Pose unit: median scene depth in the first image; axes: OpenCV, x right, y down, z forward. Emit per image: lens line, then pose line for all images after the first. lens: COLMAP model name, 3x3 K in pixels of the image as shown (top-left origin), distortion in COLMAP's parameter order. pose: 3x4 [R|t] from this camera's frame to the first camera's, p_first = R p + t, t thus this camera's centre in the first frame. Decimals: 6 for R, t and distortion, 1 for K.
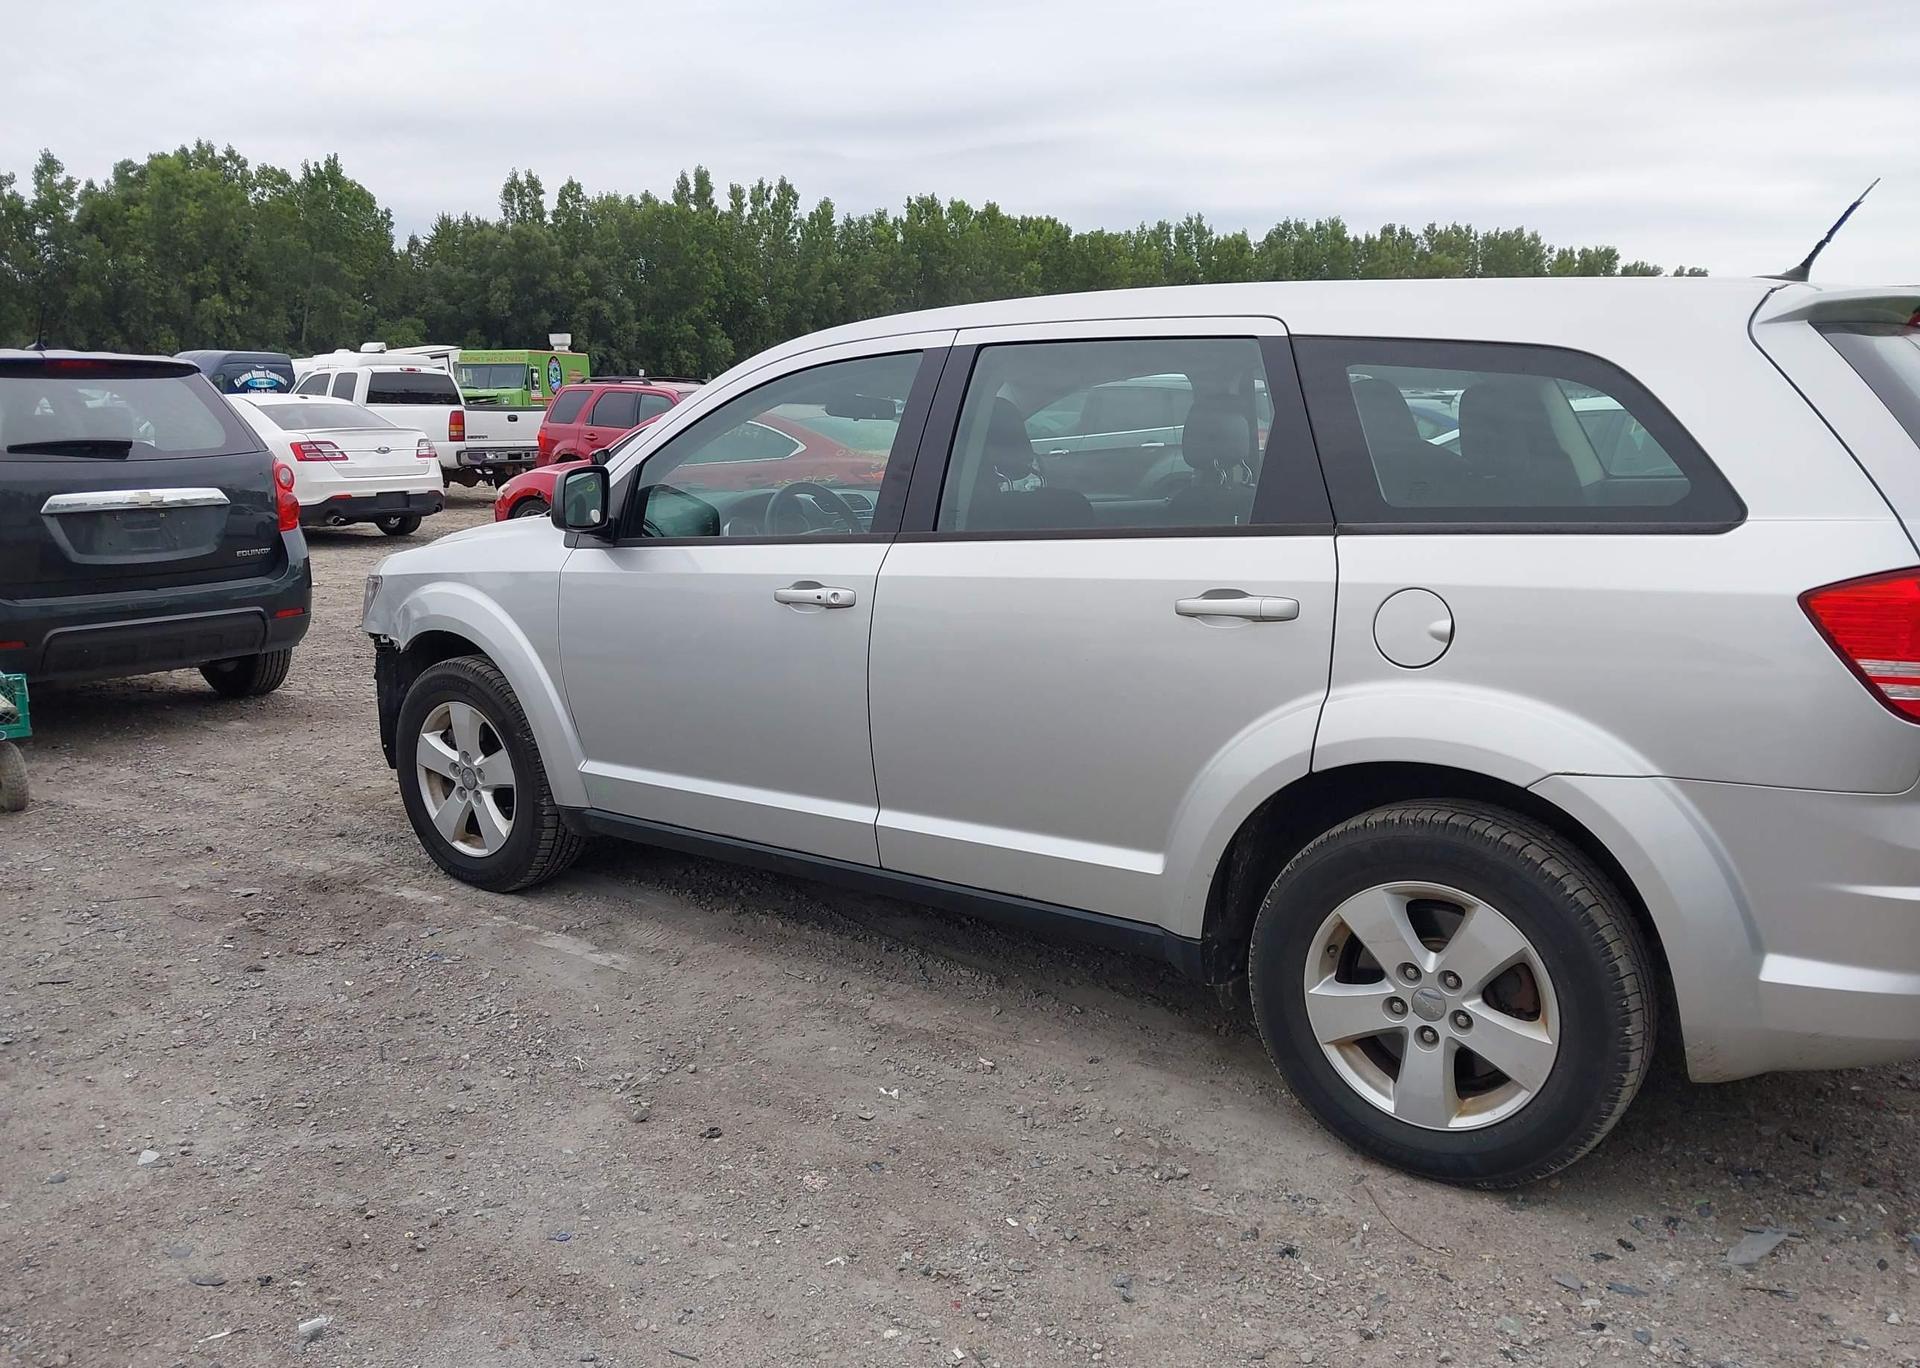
lens RADIAL K [[1694.0, 0, 964.8], [0, 1694.0, 706.9], [0, 0, 1]] dist [0.052991, -0.025594]
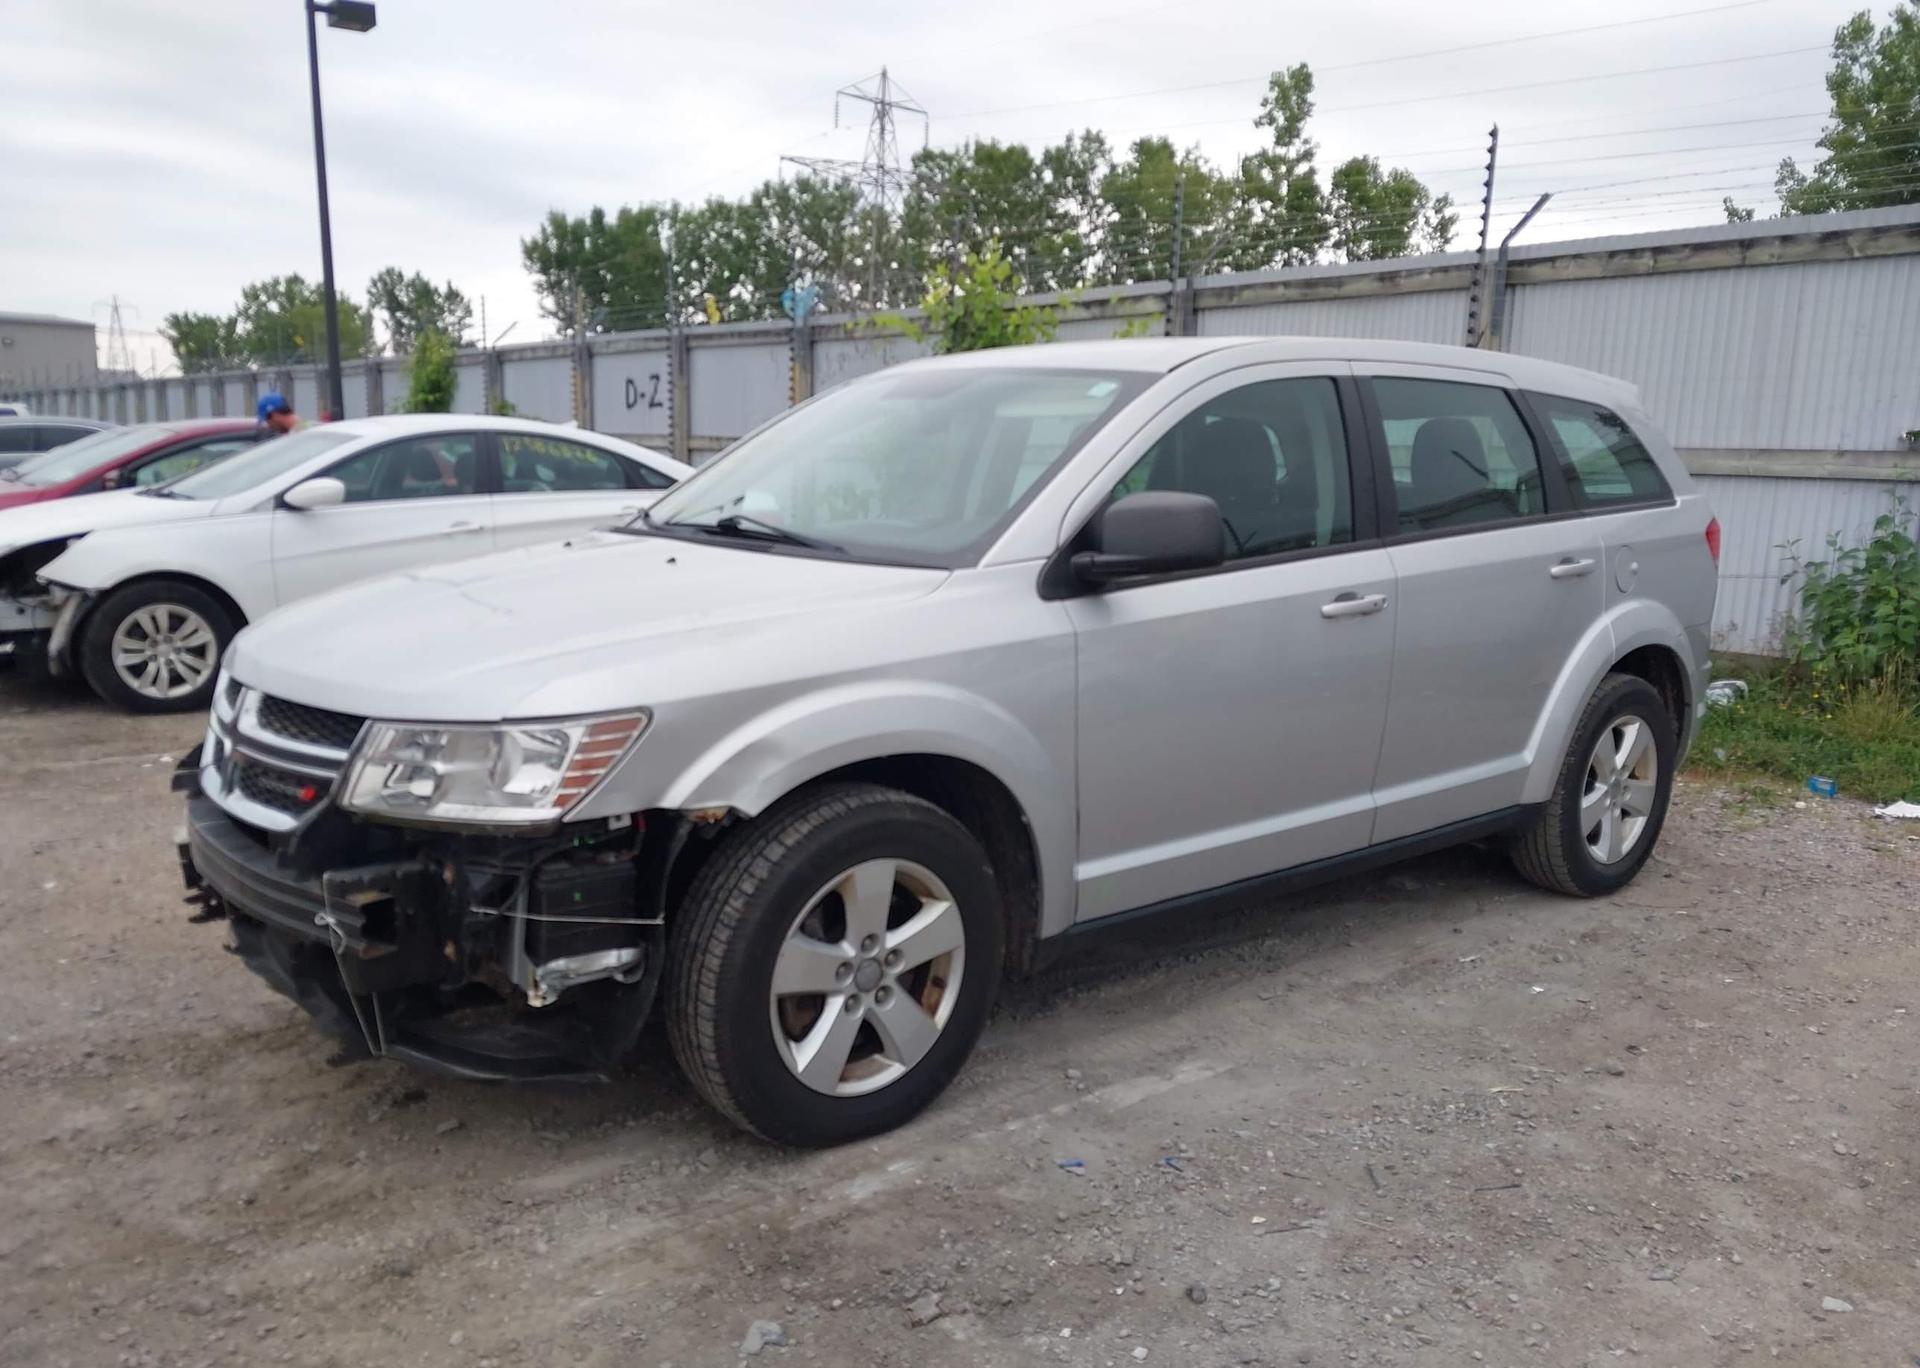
lens RADIAL K [[1568.8, 0, 940.9], [0, 1568.8, 692.8], [0, 0, 1]] dist [0.049607, -0.079065]
pose [[0.168597, -0.147720, 0.974553, -1.116091], [0.149780, 0.981064, 0.122795, -0.175228], [-0.974239, 0.125265, 0.187530, 1.097017]]
